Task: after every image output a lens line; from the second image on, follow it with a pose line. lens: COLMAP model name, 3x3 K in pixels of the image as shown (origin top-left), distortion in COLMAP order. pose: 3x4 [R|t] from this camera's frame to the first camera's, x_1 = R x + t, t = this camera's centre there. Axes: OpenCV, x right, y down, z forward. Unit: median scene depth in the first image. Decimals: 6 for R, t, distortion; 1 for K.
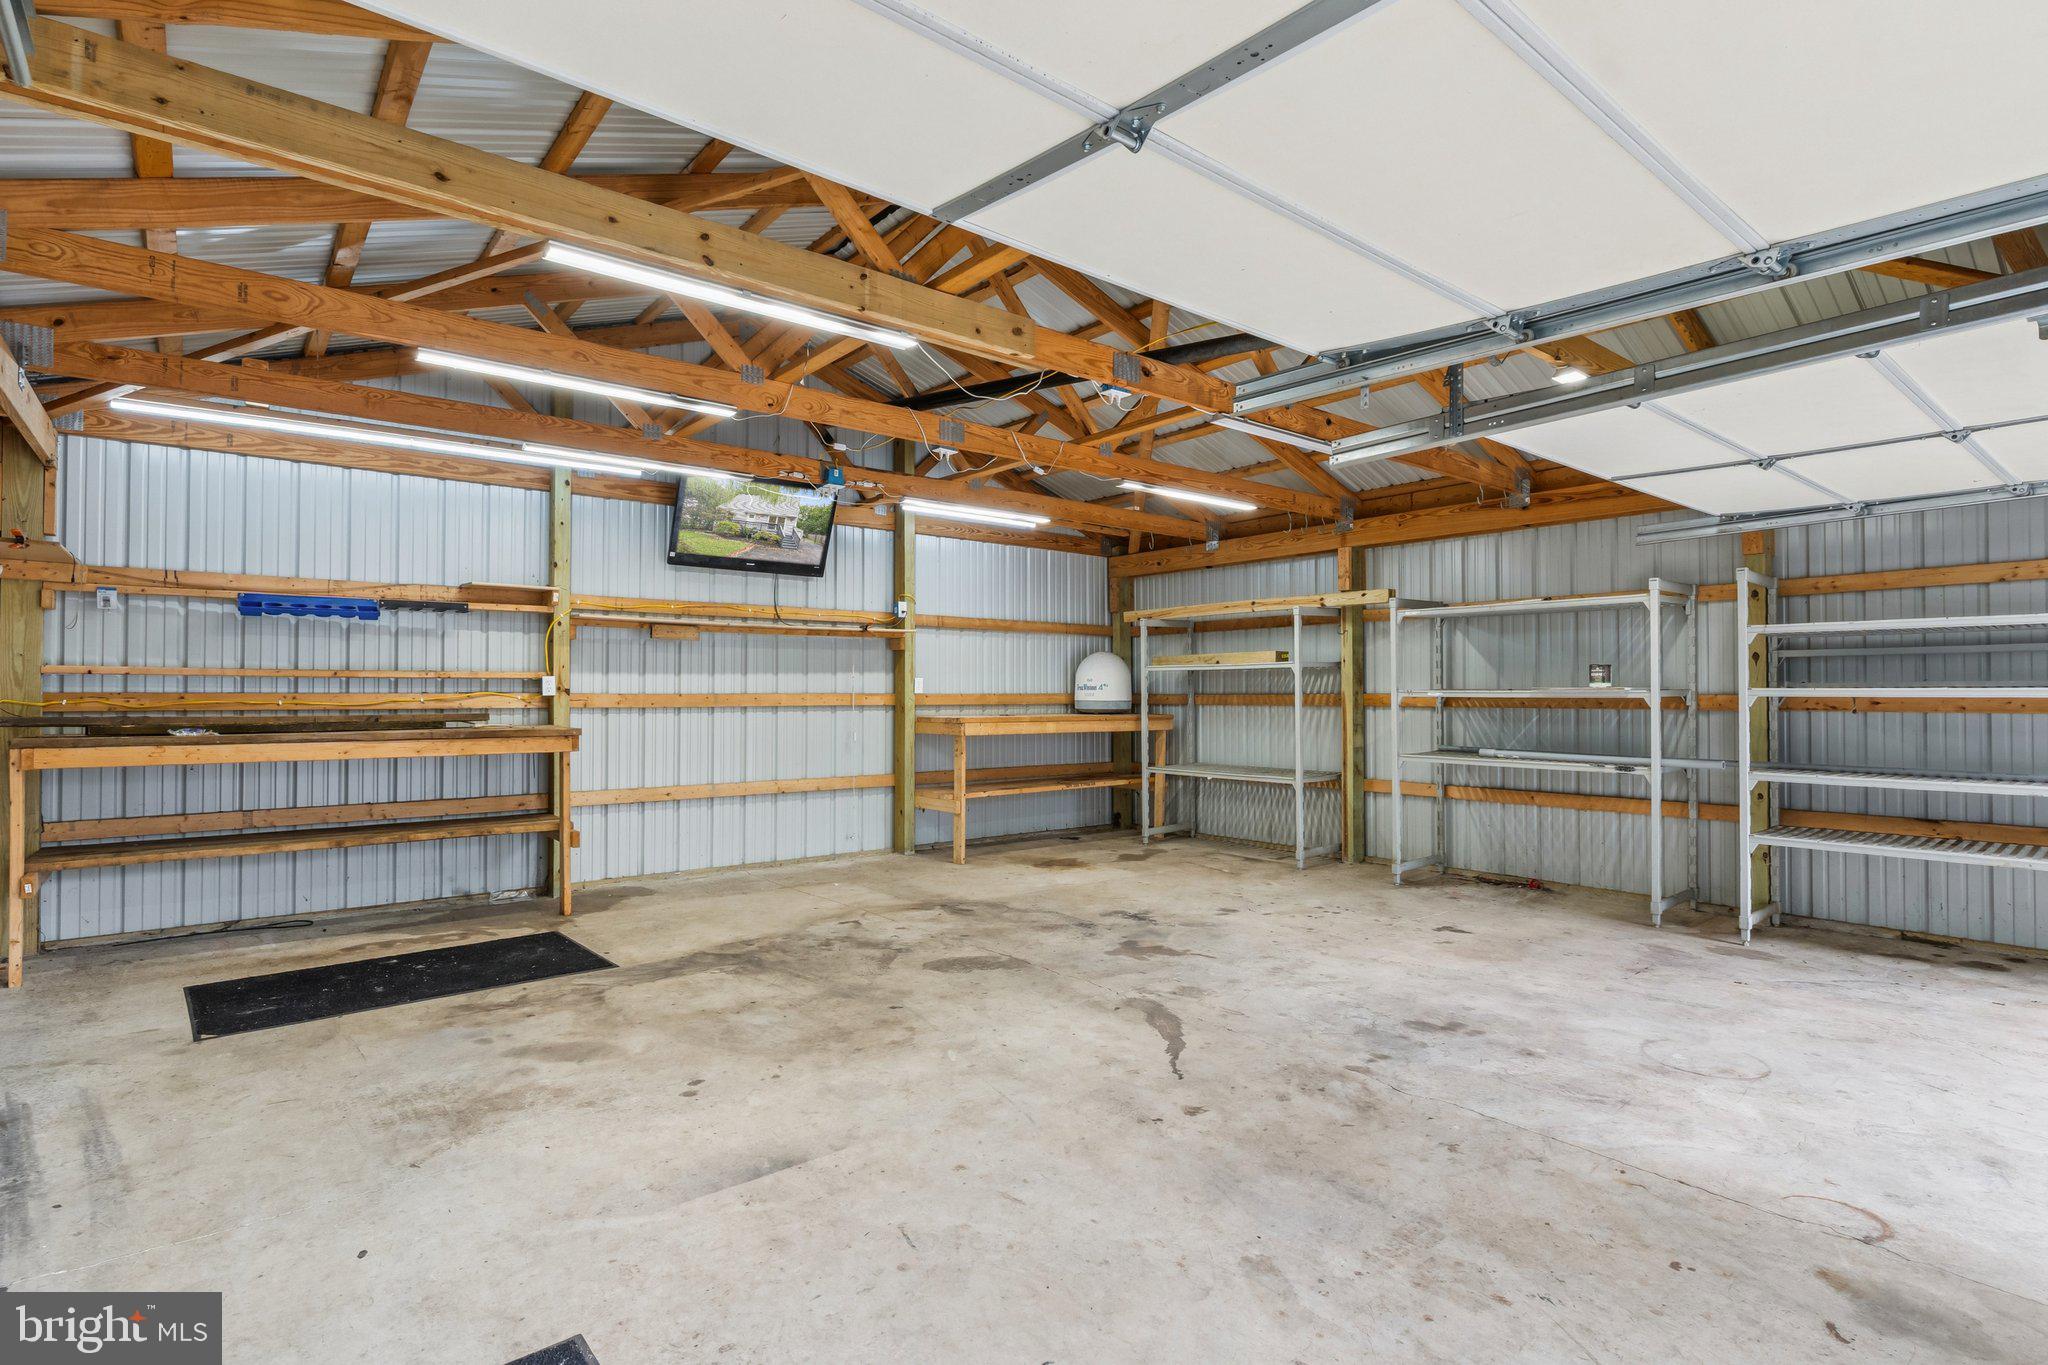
lens RADIAL K [[1007.2, 0, 1024.0], [0, 1007.2, 682.5], [0, 0, 1]] dist [-0.003149, -0.000632]
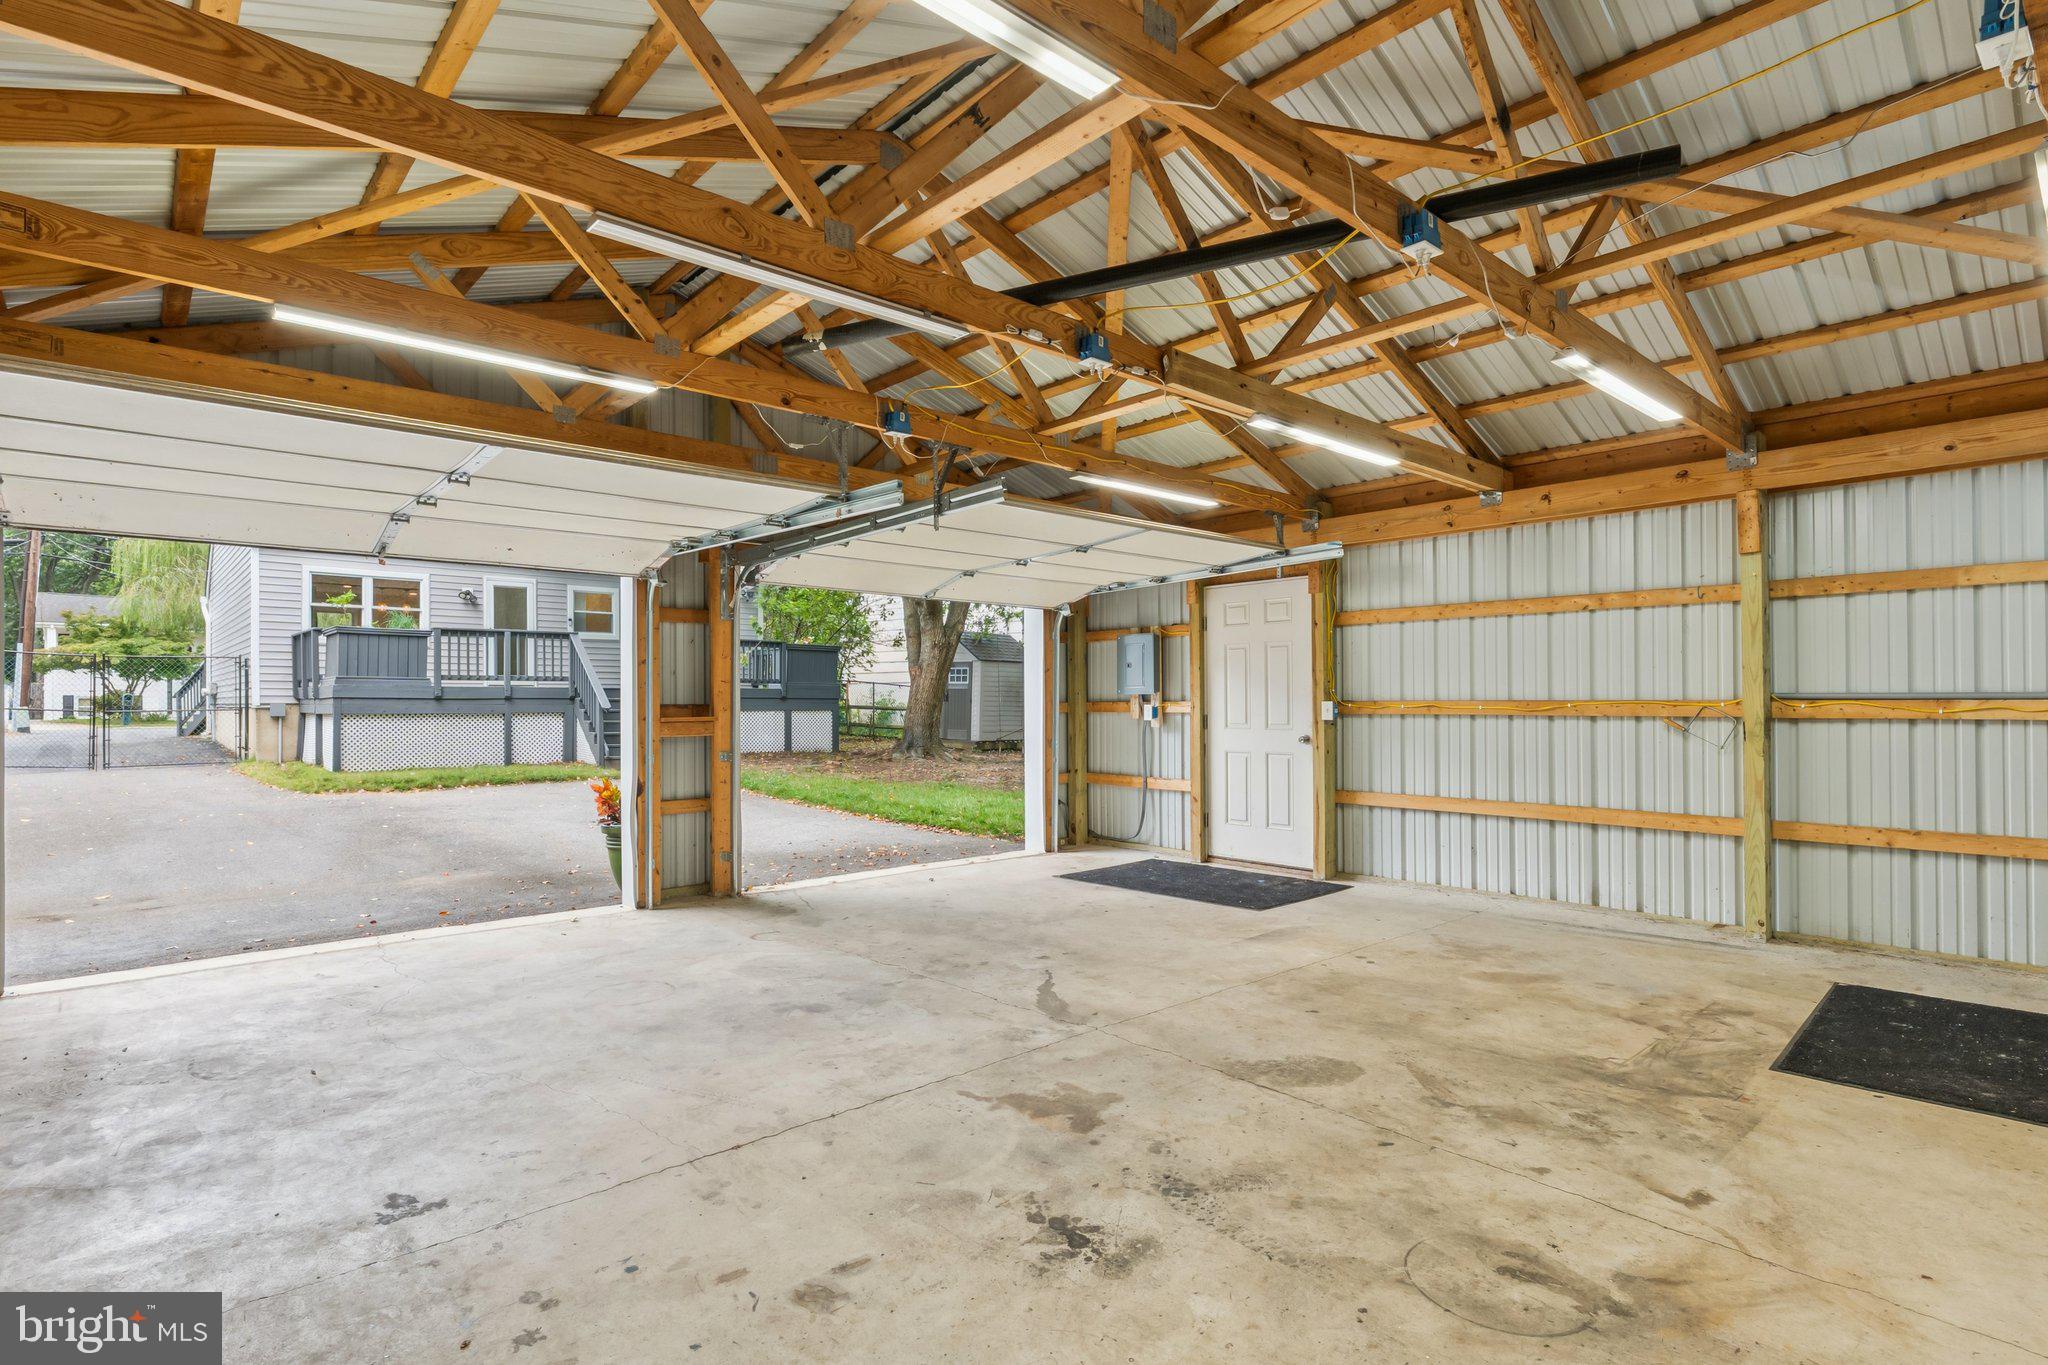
lens RADIAL K [[1007.2, 0, 1024.0], [0, 1007.2, 682.5], [0, 0, 1]] dist [-0.003149, -0.000632]
pose [[-0.998646, 0.001652, -0.051993, 0.209925], [0.003366, 0.999454, -0.032882, 0.022892], [0.051911, -0.033013, -0.998106, 1.957395]]
